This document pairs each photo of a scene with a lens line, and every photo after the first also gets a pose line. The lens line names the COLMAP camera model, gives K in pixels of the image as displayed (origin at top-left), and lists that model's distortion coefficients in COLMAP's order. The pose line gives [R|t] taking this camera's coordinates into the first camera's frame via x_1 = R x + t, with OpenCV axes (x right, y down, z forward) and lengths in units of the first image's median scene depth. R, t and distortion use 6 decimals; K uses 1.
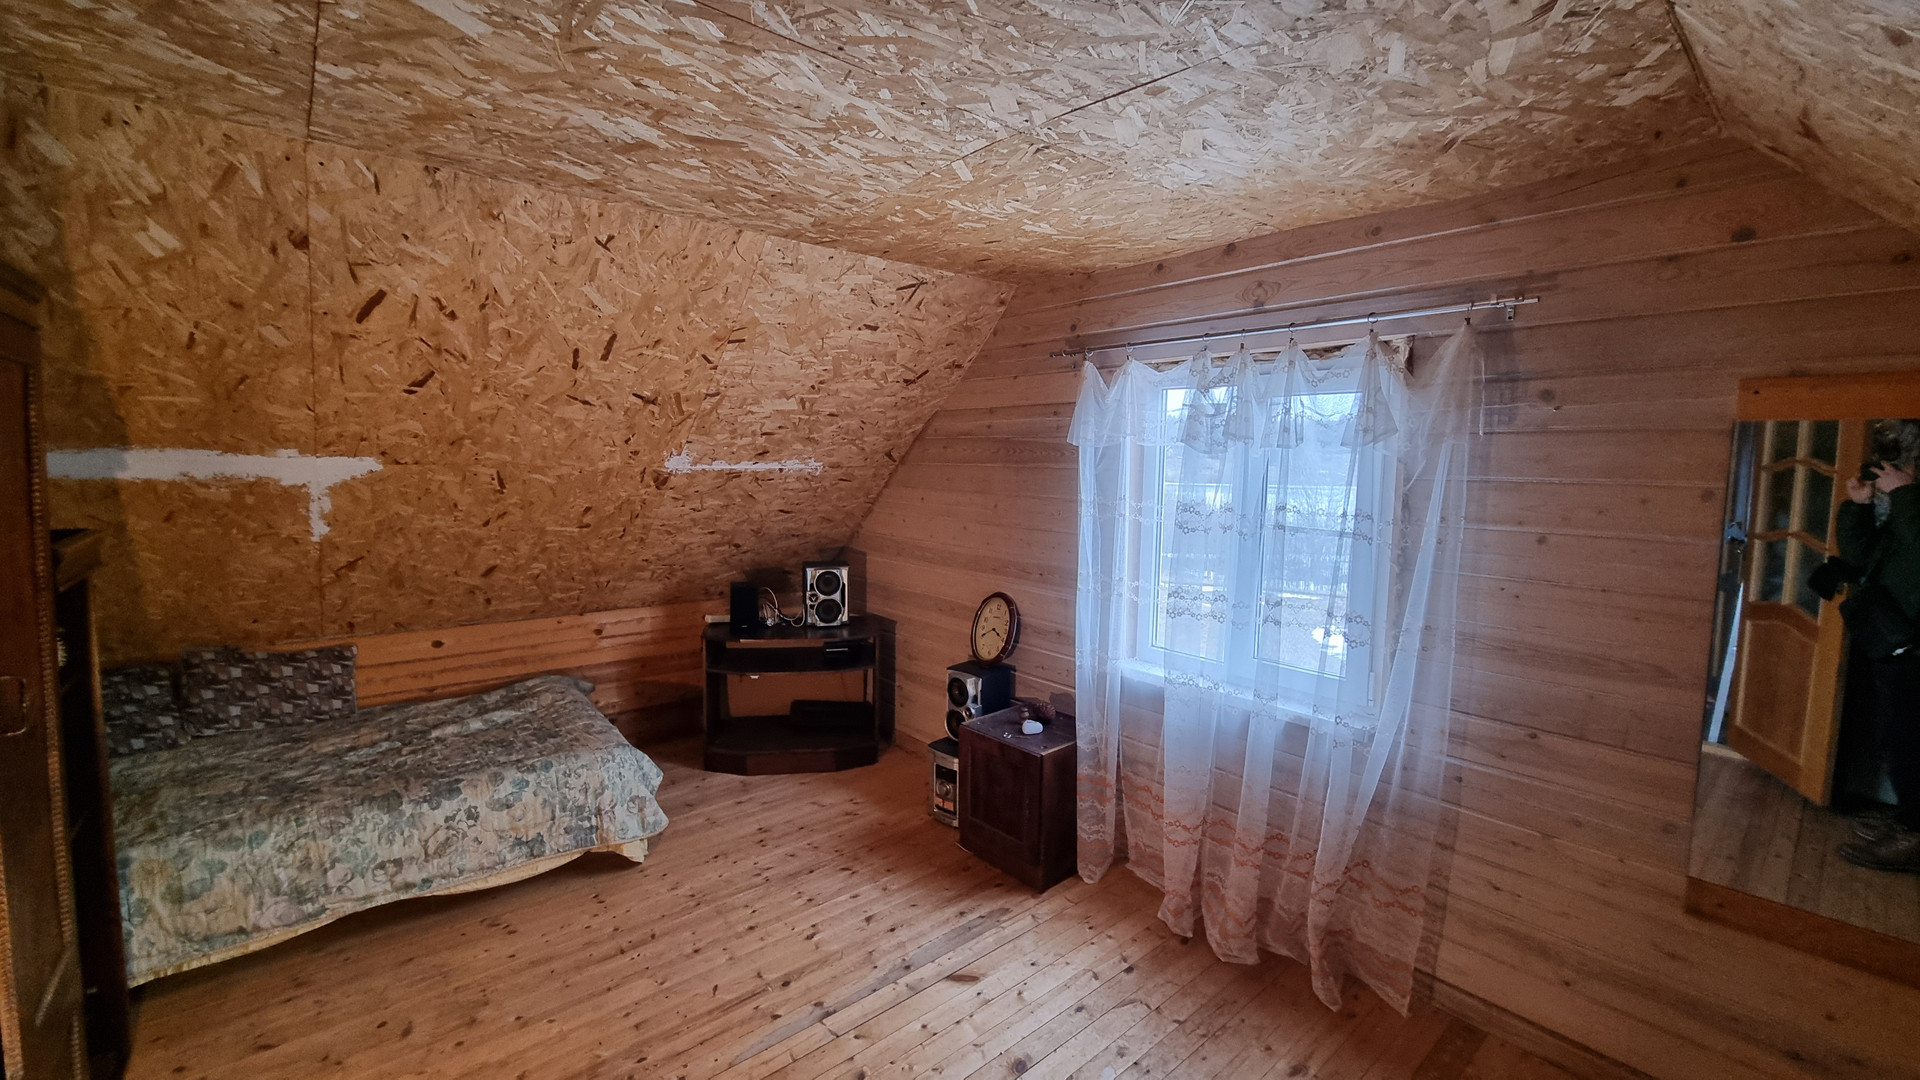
lens RADIAL K [[769.0, 0, 965.1], [0, 769.0, 536.8], [0, 0, 1]] dist [-0.000894, -0.000321]
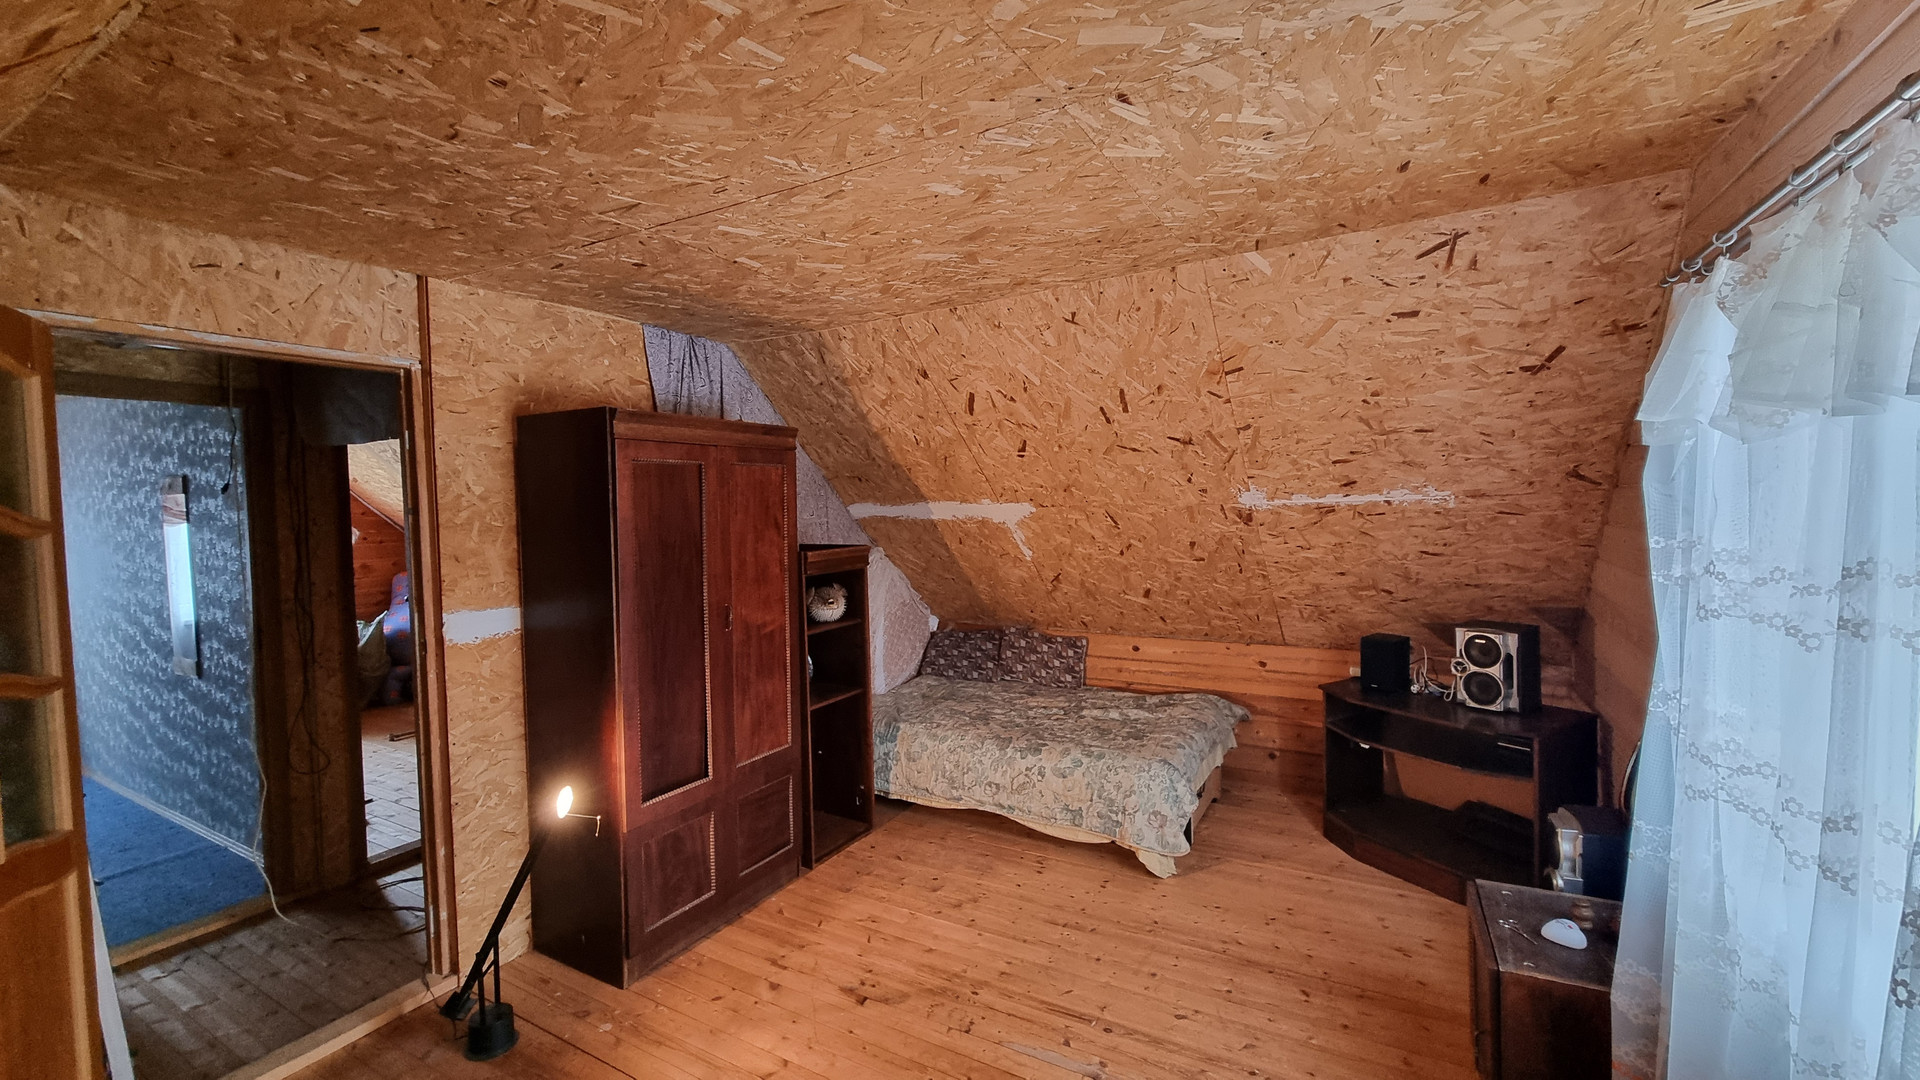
lens RADIAL K [[769.0, 0, 965.1], [0, 769.0, 536.8], [0, 0, 1]] dist [-0.000894, -0.000321]
pose [[0.338563, 0.013774, -0.940843, 0.494254], [-0.061753, 0.998062, -0.007610, -0.019752], [0.938915, 0.060677, 0.338758, 0.371660]]
